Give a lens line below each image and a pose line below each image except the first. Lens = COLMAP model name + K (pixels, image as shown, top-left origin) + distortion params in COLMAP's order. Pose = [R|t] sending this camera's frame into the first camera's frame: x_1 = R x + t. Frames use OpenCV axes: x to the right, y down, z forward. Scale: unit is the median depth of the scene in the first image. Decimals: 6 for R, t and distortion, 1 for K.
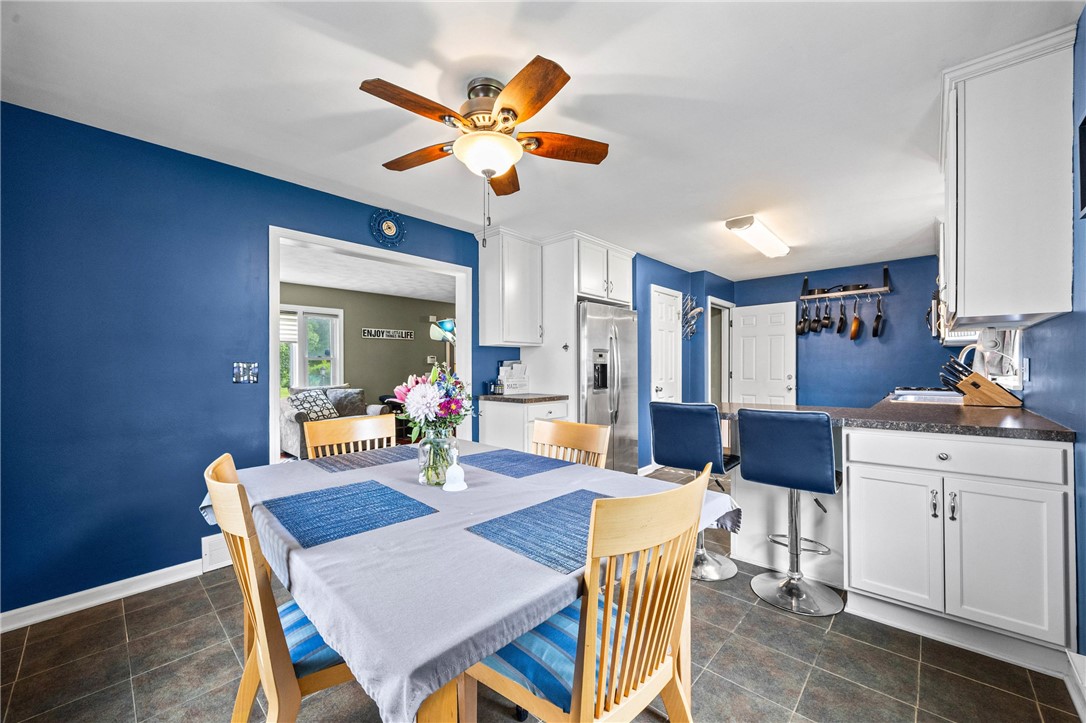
lens RADIAL K [[418.3, 0, 546.1], [0, 418.3, 366.8], [0, 0, 1]] dist [-0.001449, -0.000107]
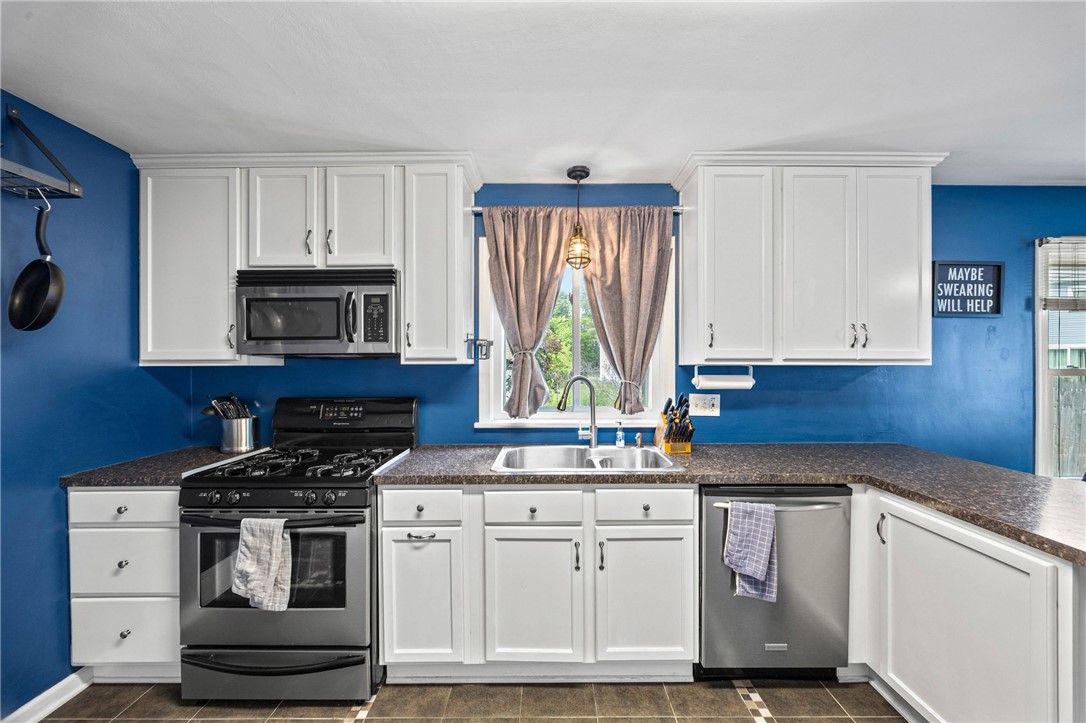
lens RADIAL K [[418.3, 0, 546.1], [0, 418.3, 366.8], [0, 0, 1]] dist [-0.001449, -0.000107]
pose [[-0.685722, 0.005426, 0.727844, 0.371713], [0.004691, 0.999984, -0.003035, -0.049449], [-0.727849, 0.001333, -0.685736, 1.123056]]
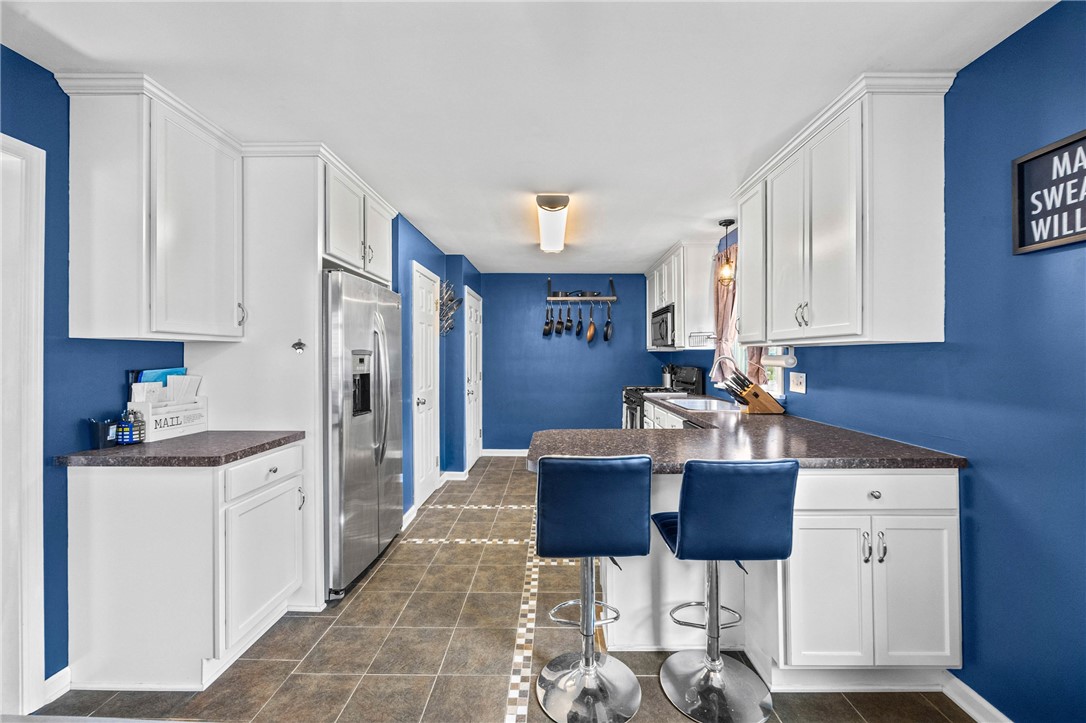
lens RADIAL K [[418.8, 0, 546.4], [0, 418.8, 355.7], [0, 0, 1]] dist [-0.002726, -0.000464]
pose [[0.742271, 0.007928, 0.670053, -0.080420], [-0.007696, 0.999965, -0.003306, -0.032992], [-0.670055, -0.002703, 0.742306, 0.342281]]
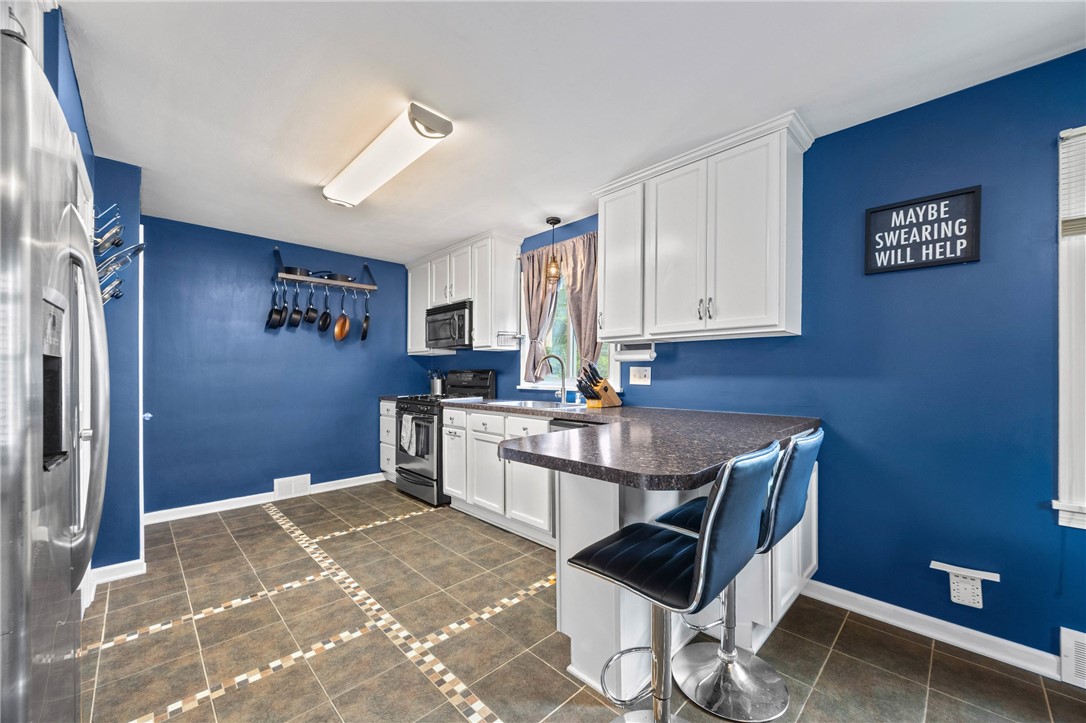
lens RADIAL K [[416.5, 0, 544.1], [0, 416.5, 373.6], [0, 0, 1]] dist [-0.000937, 0.000054]
pose [[0.040232, 0.006861, 0.999167, -0.084127], [-0.003220, 0.999972, -0.006737, 0.004433], [-0.999185, -0.002946, 0.040252, 0.699998]]
